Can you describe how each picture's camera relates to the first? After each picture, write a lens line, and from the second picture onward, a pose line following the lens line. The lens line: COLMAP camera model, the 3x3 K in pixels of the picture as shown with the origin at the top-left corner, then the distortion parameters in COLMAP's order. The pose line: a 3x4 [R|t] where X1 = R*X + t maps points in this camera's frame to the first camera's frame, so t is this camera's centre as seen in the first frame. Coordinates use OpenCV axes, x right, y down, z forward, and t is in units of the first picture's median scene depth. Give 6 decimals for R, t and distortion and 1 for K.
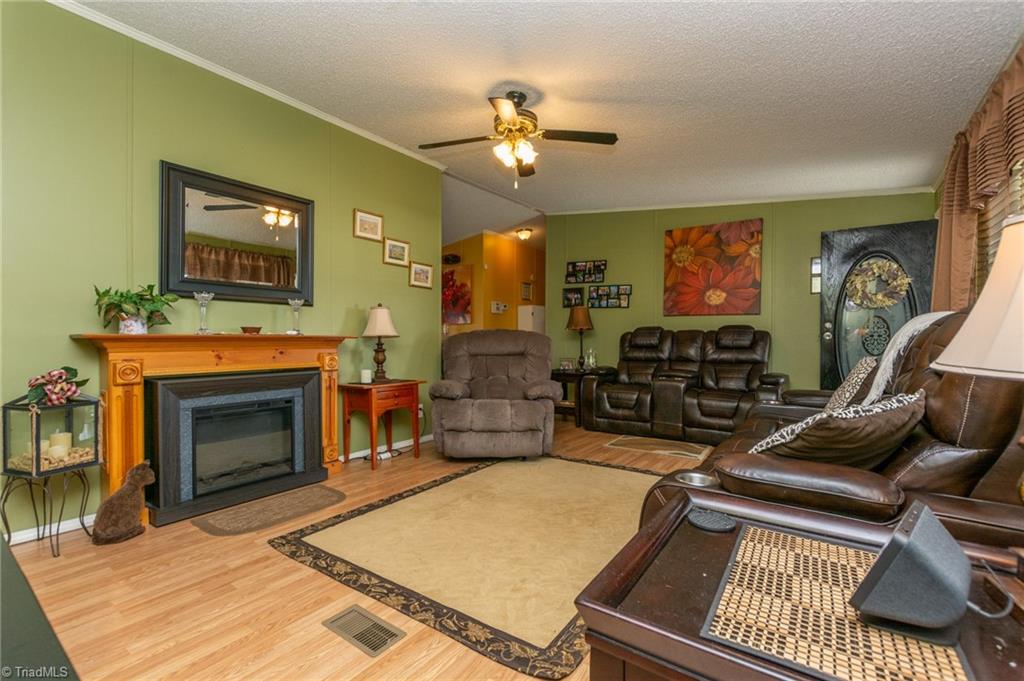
lens RADIAL K [[438.5, 0, 512.0], [0, 438.5, 340.5], [0, 0, 1]] dist [0.000175, -0.000003]
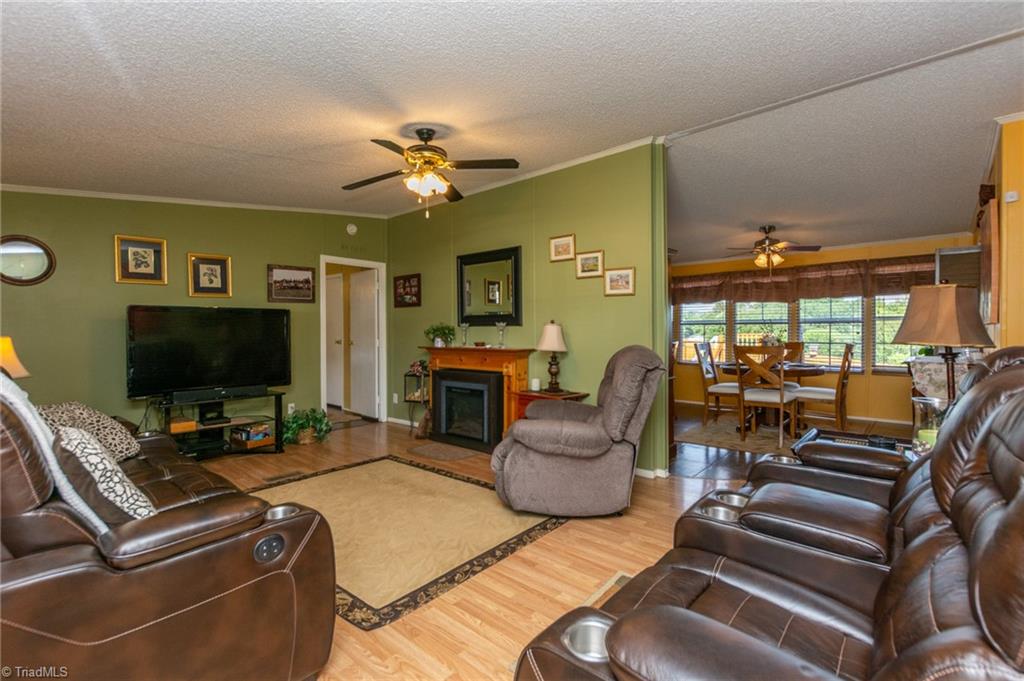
lens RADIAL K [[449.0, 0, 512.0], [0, 449.0, 340.5], [0, 0, 1]] dist [-0.000261, -0.000165]
pose [[-0.072921, 0.020847, -0.997120, 0.855926], [0.005477, 0.999775, 0.020502, -0.060320], [0.997323, -0.003966, -0.073018, 1.024806]]
